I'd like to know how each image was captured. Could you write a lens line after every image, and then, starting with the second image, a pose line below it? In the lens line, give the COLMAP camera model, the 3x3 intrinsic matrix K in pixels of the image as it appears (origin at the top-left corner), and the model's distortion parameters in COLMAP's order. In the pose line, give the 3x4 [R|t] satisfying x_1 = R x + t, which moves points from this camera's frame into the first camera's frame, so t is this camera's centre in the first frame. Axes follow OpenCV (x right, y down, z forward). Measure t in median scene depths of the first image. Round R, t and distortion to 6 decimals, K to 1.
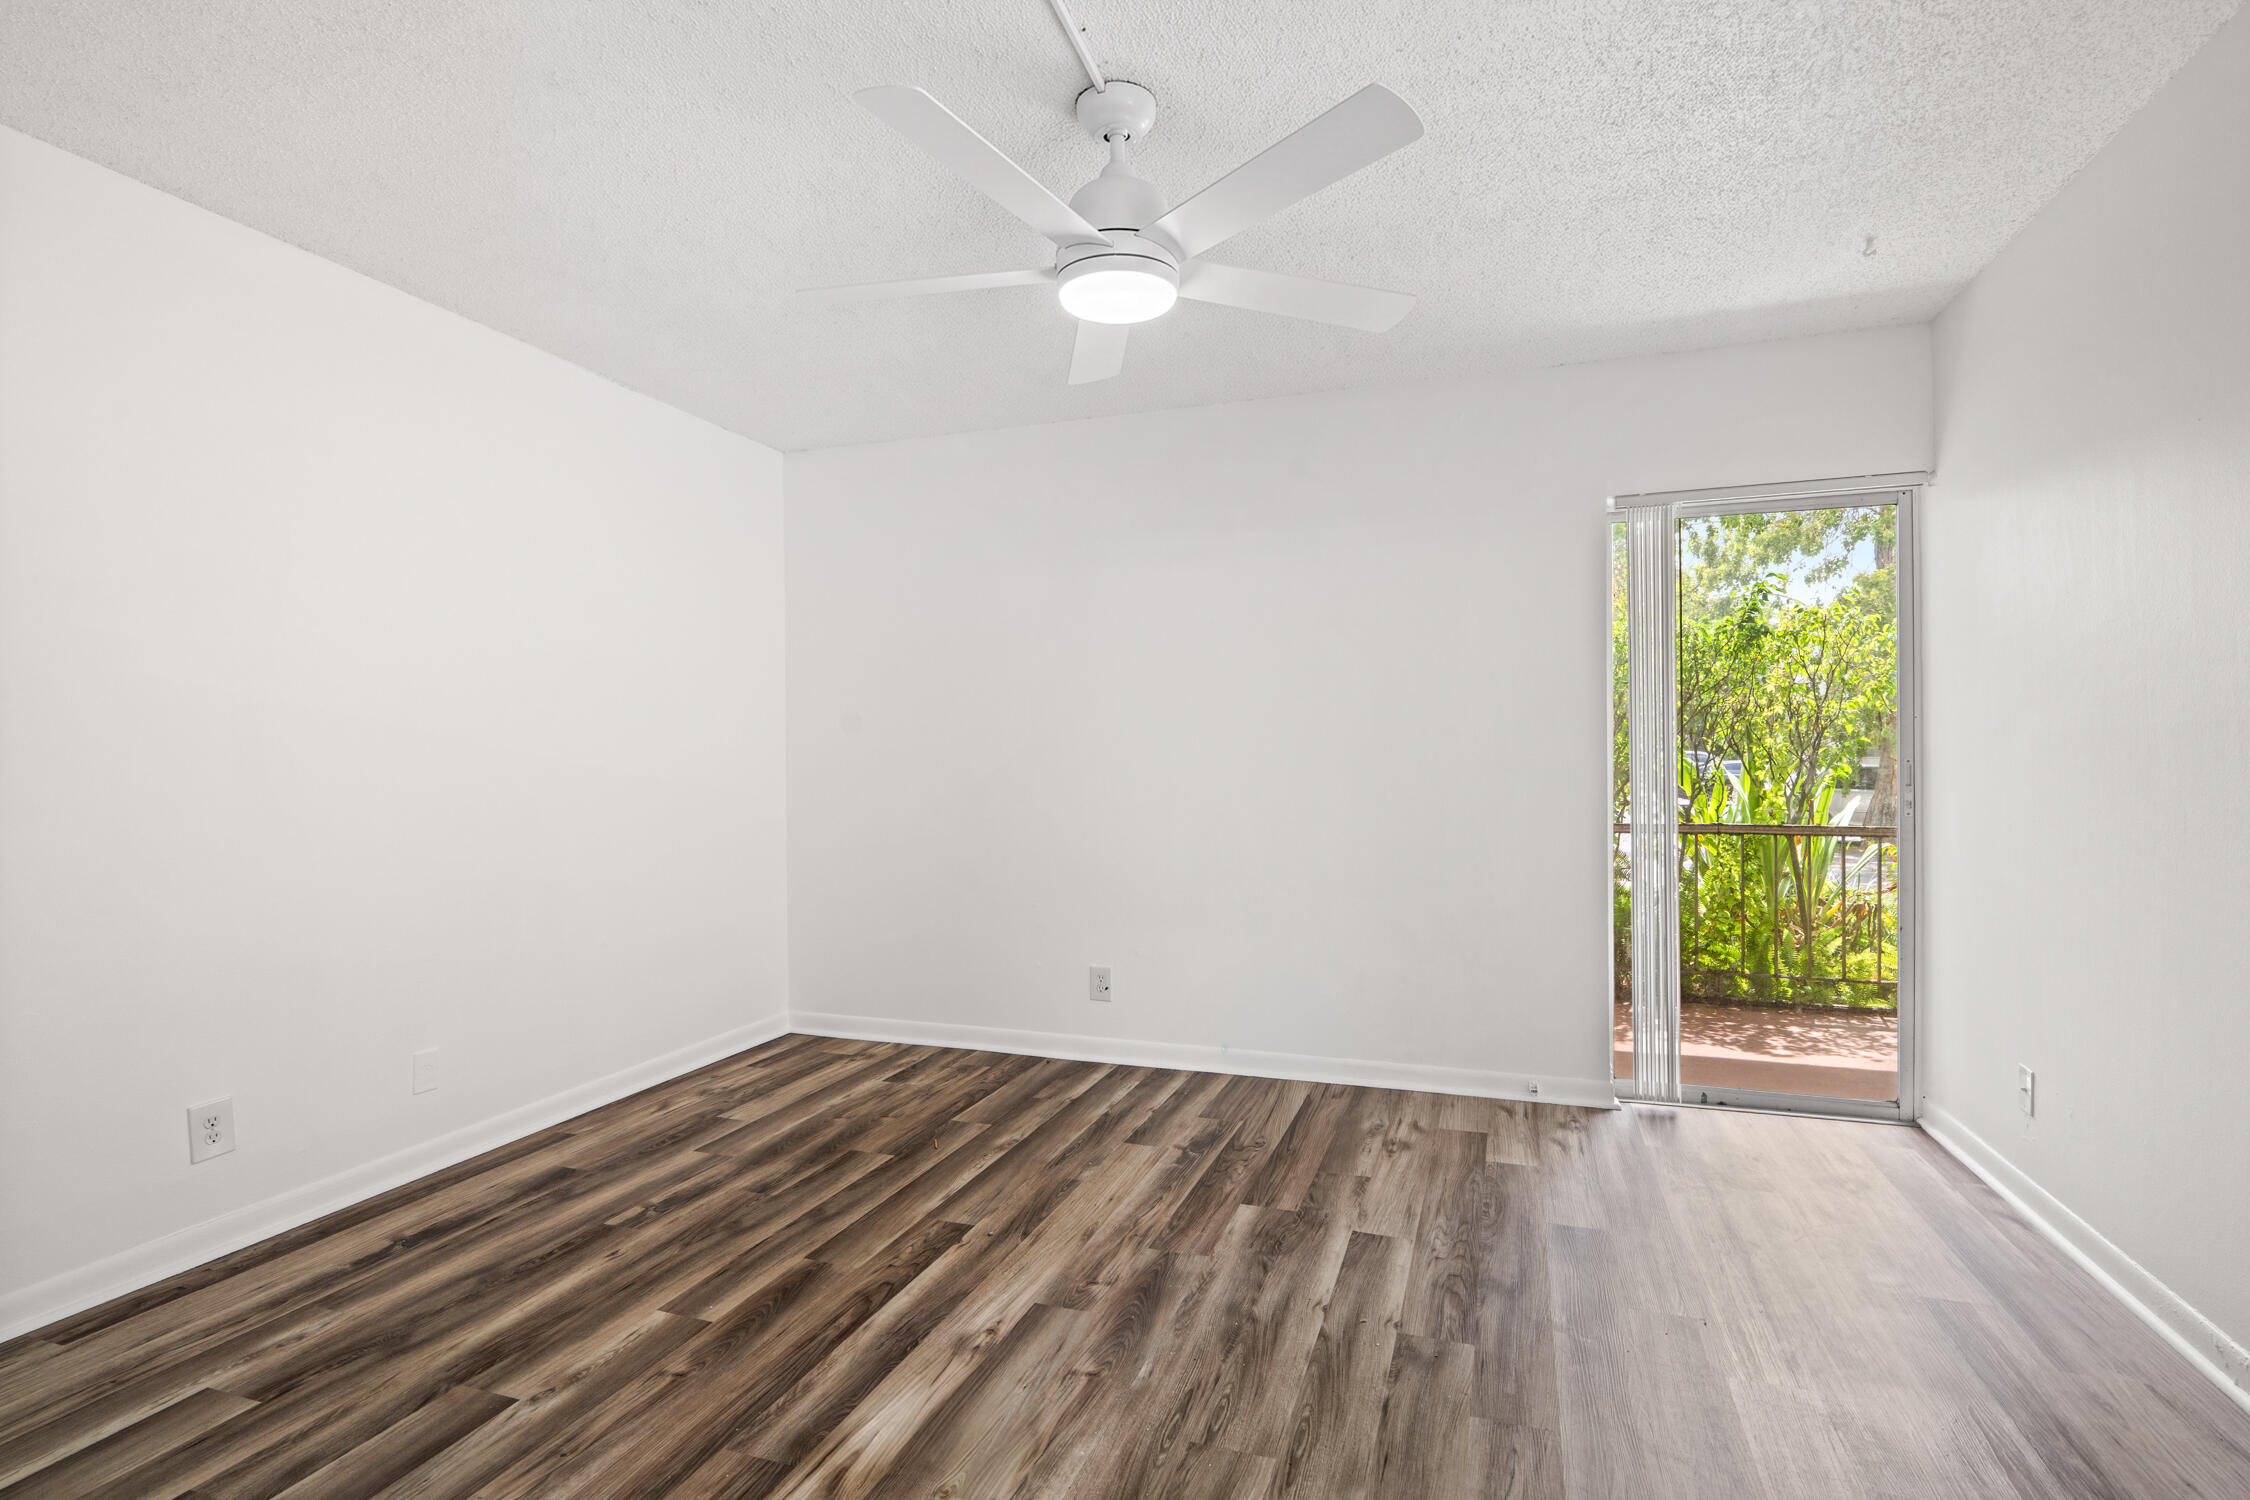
lens RADIAL K [[1035.0, 0, 1129.9], [0, 1035.0, 754.1], [0, 0, 1]] dist [0.000099, 0.000984]
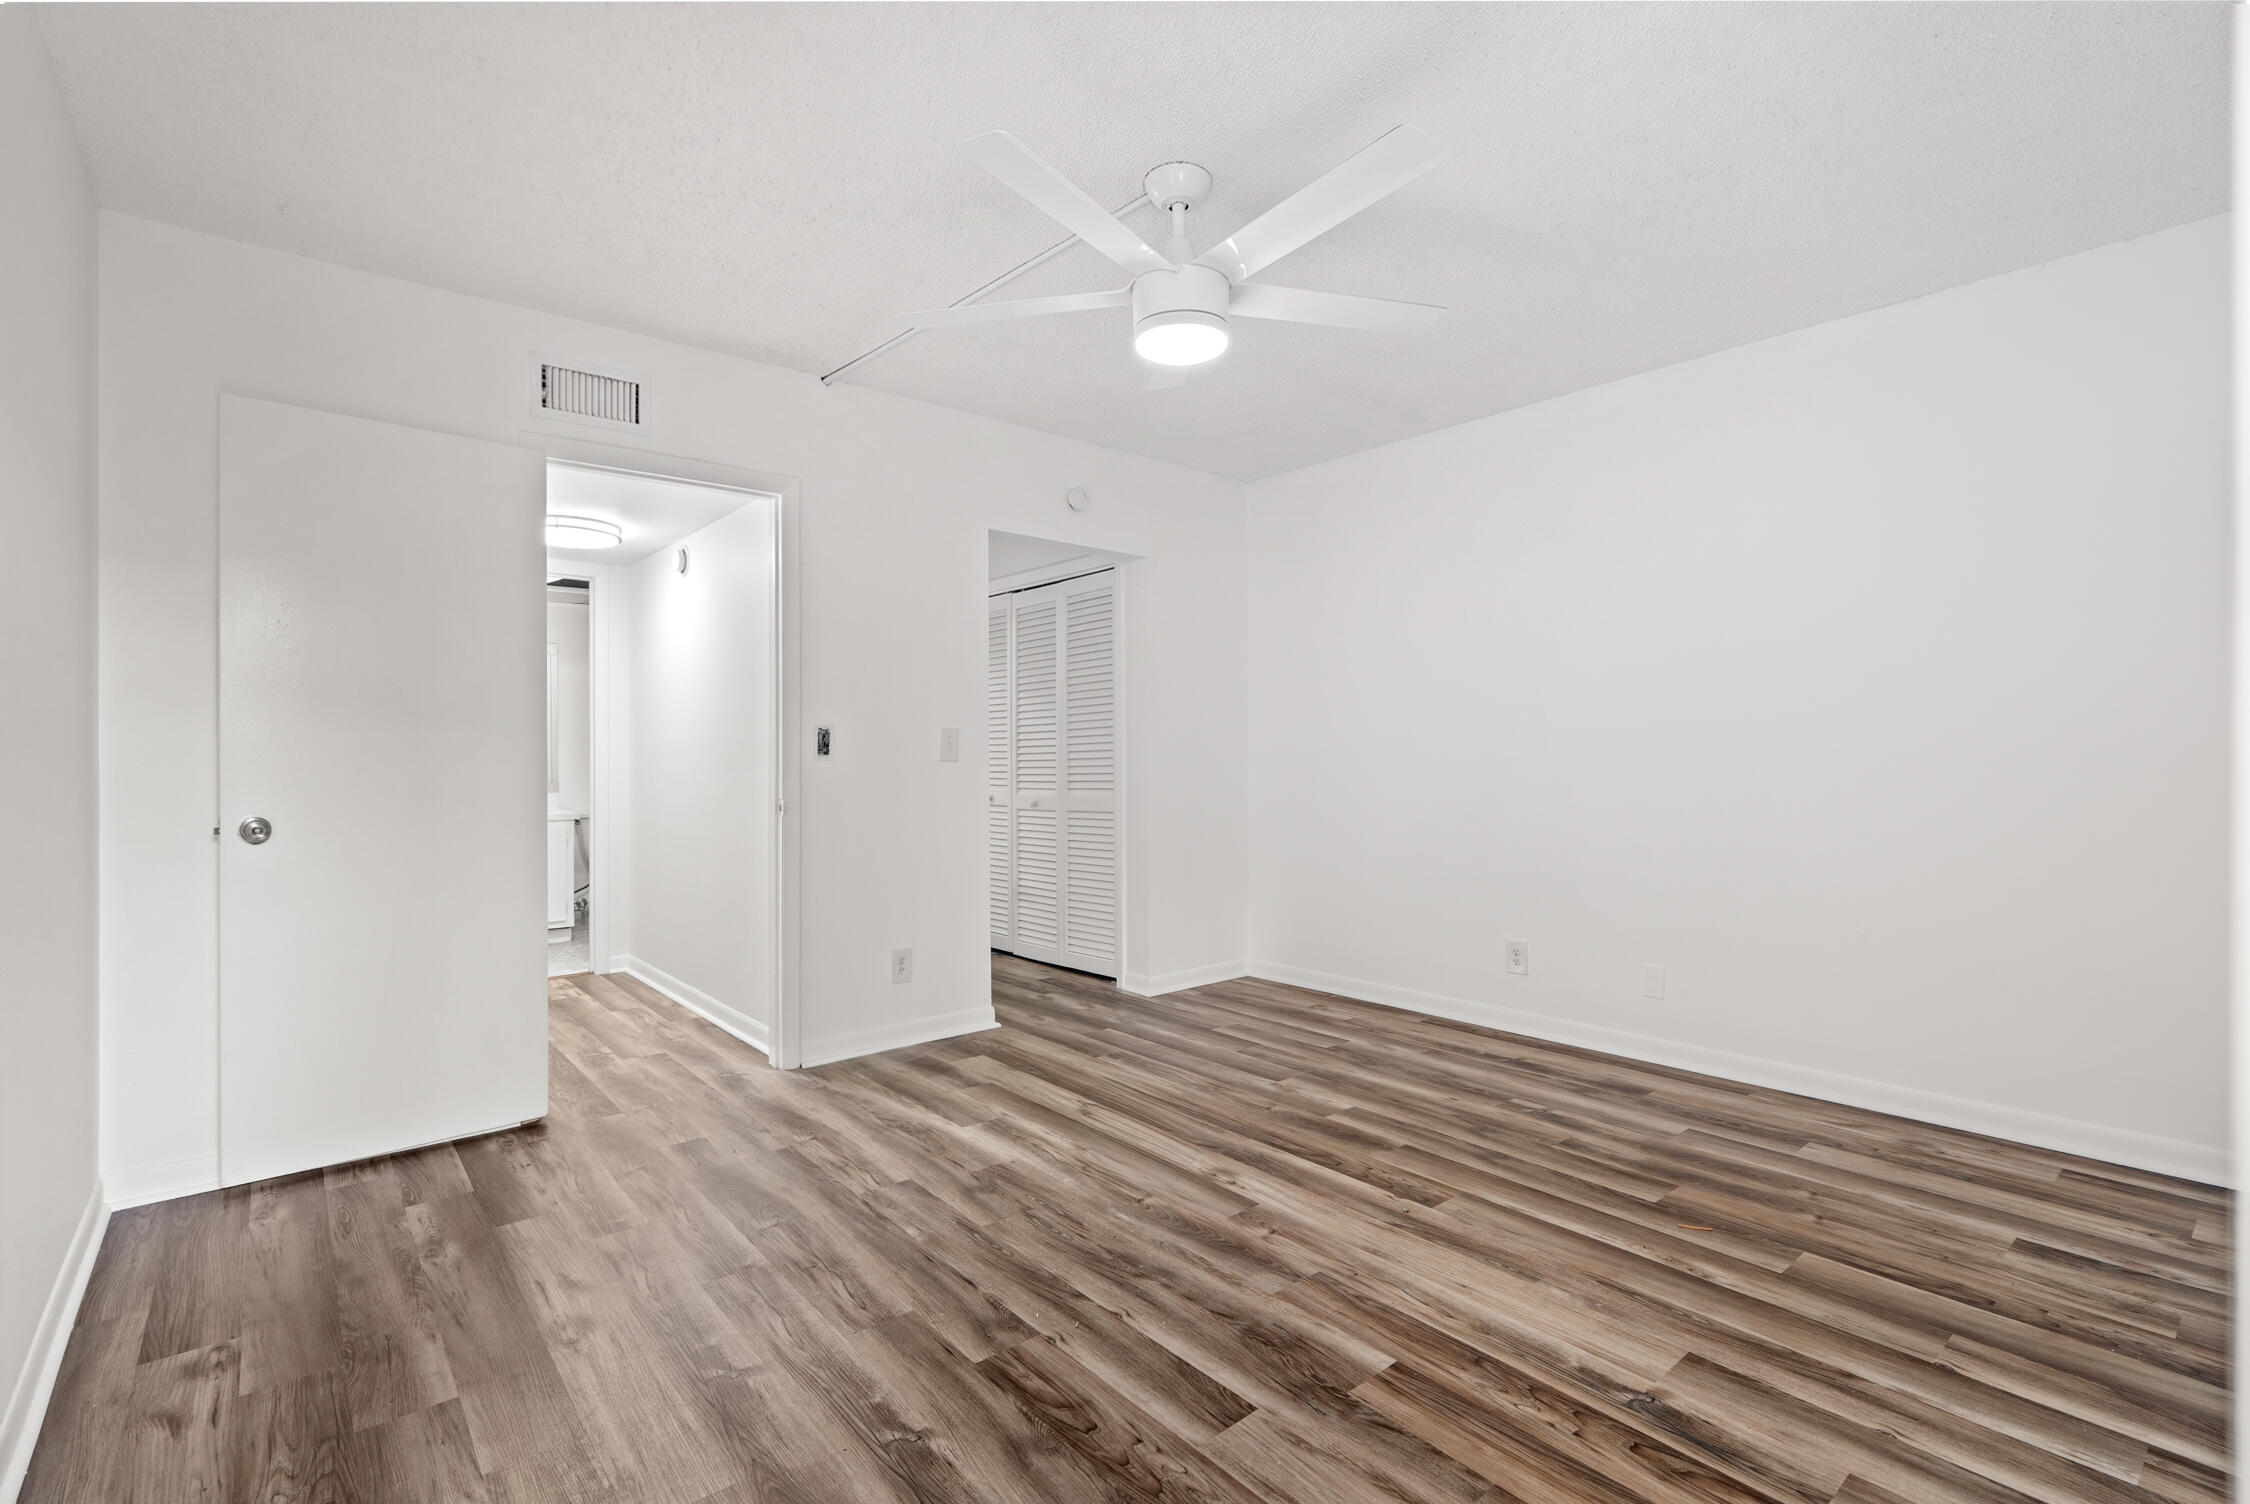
lens RADIAL K [[1035.0, 0, 1128.9], [0, 1035.0, 750.7], [0, 0, 1]] dist [0.000099, 0.000984]
pose [[-0.500889, 0.005828, -0.865492, 0.845894], [0.010946, 0.999940, 0.000398, 0.023725], [0.865442, -0.009275, -0.500923, 1.268828]]
